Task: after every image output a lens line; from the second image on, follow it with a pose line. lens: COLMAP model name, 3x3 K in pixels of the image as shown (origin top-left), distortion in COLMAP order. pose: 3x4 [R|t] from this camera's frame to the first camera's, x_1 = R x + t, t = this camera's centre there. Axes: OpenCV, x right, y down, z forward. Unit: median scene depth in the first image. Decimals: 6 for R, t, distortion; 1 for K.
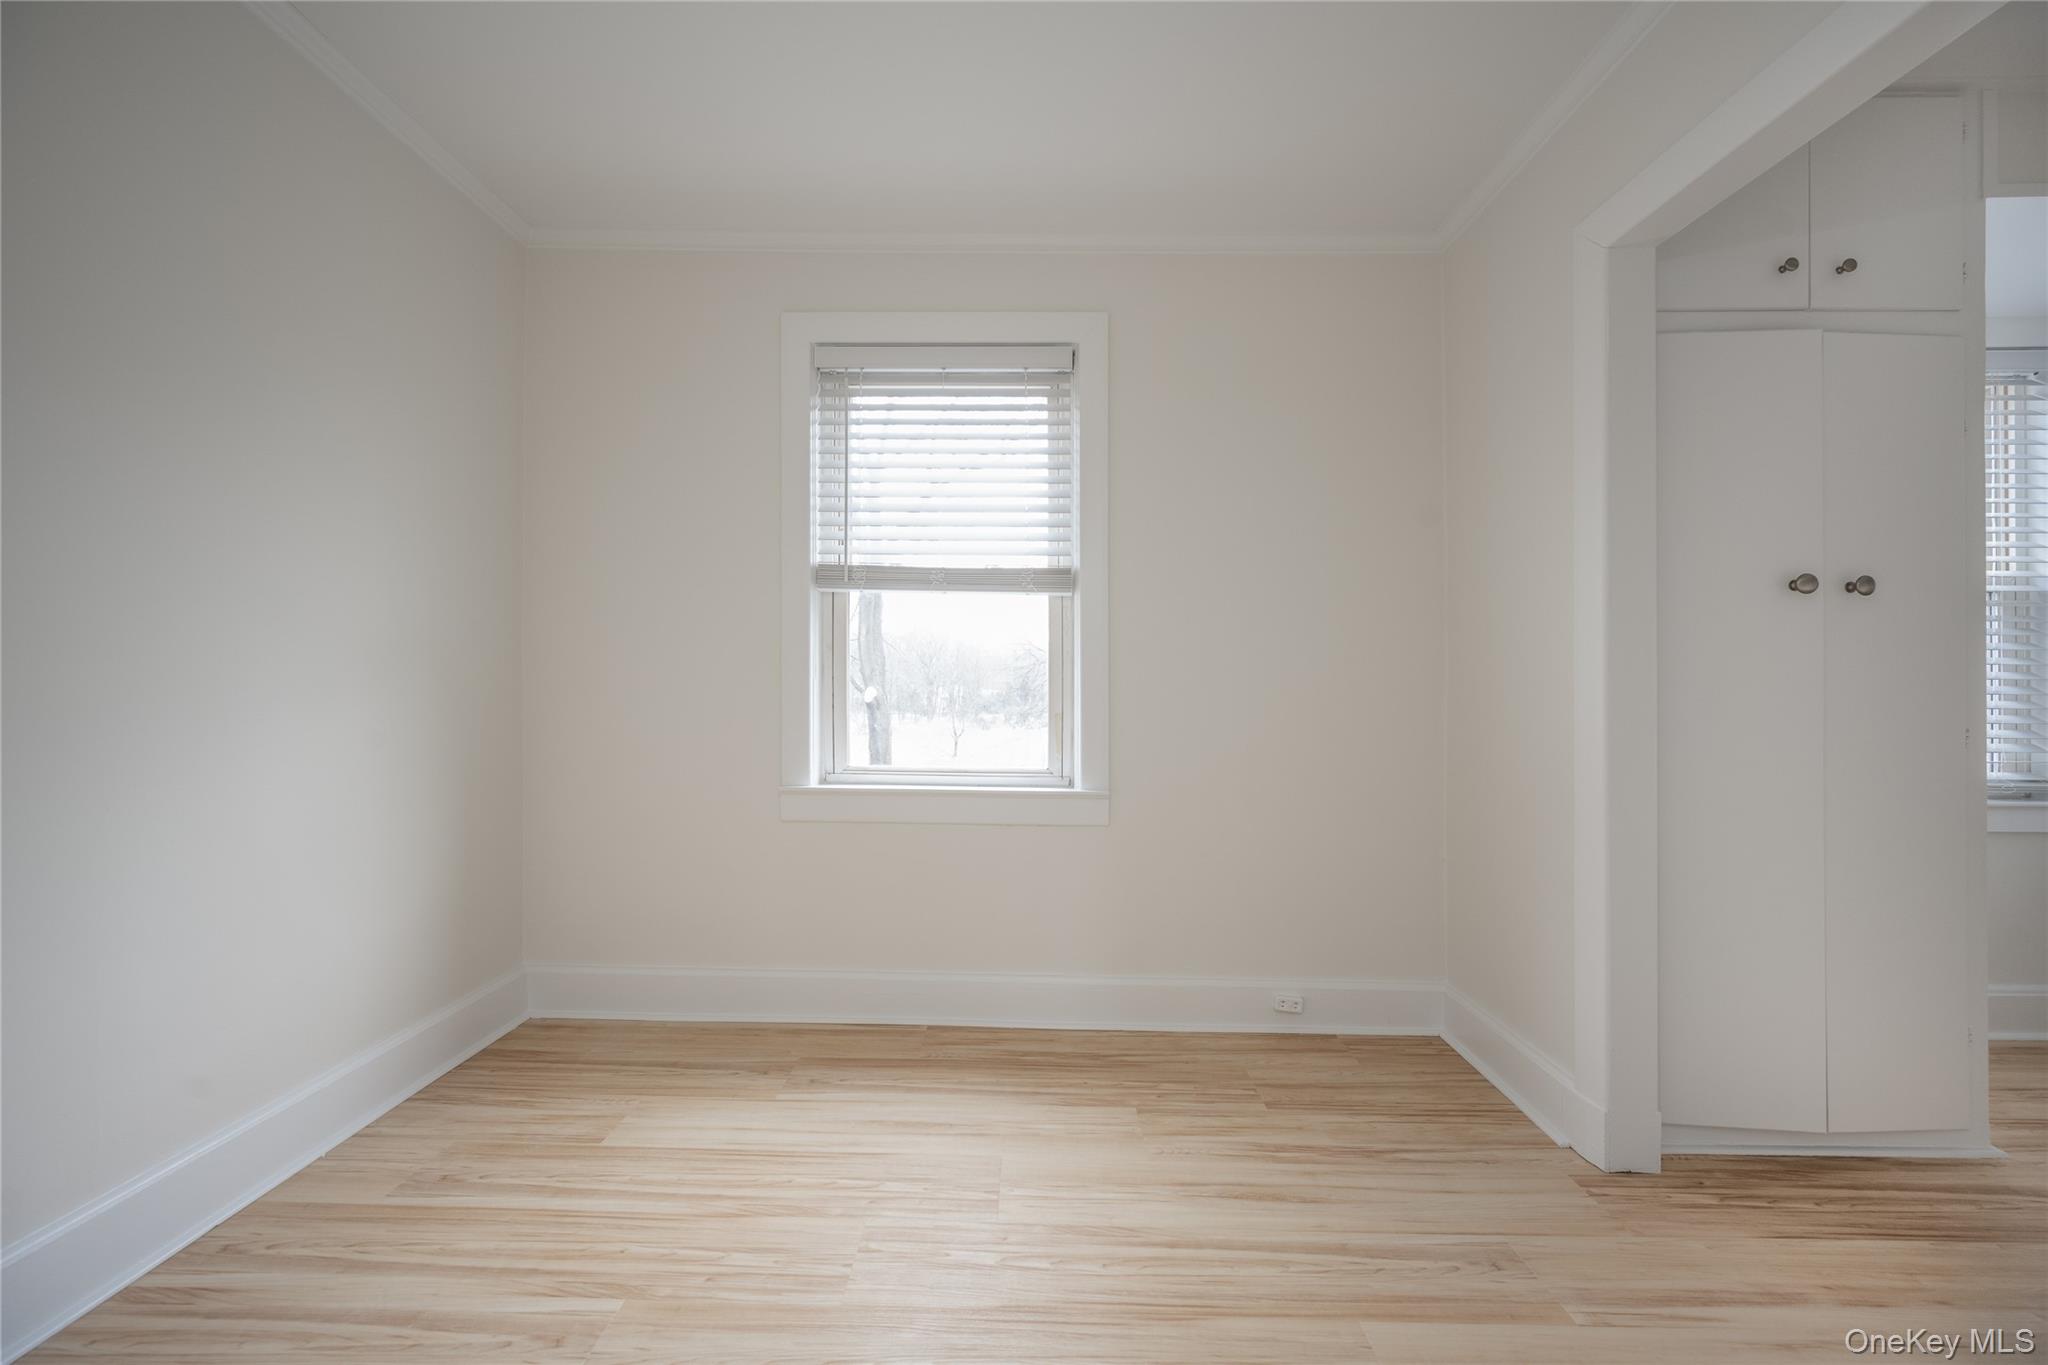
lens RADIAL K [[816.4, 0, 1029.7], [0, 816.4, 674.2], [0, 0, 1]] dist [-0.001893, 0.000045]
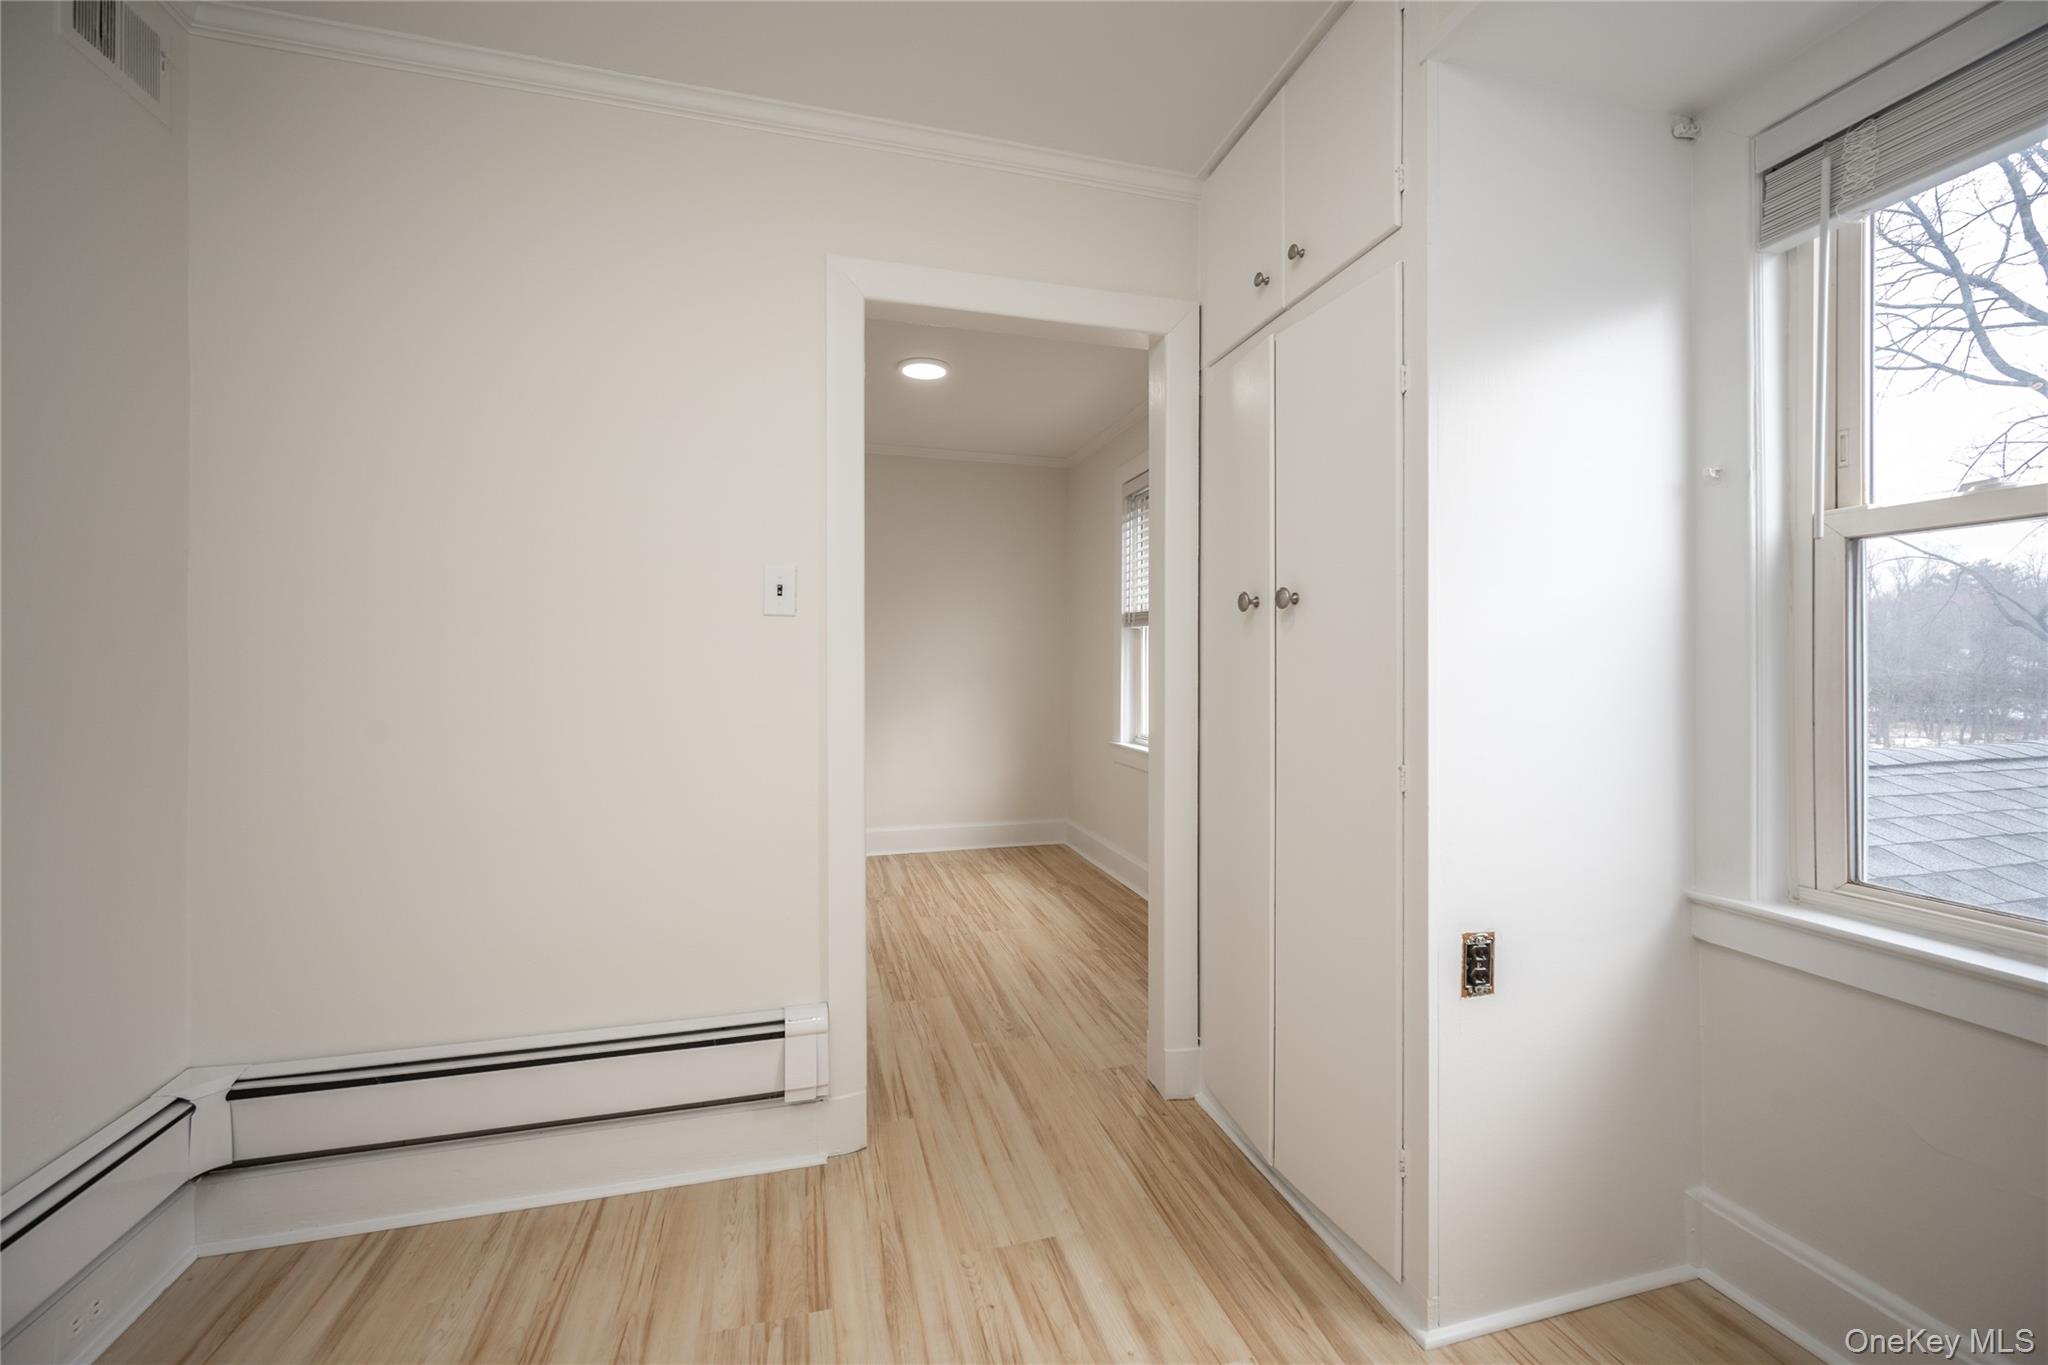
lens RADIAL K [[816.4, 0, 1034.3], [0, 816.4, 677.9], [0, 0, 1]] dist [-0.001893, 0.000045]
pose [[0.294049, 0.012020, -0.955715, 1.939607], [0.003906, 0.999897, 0.013777, -0.035843], [0.955782, -0.007784, 0.293972, 0.476747]]
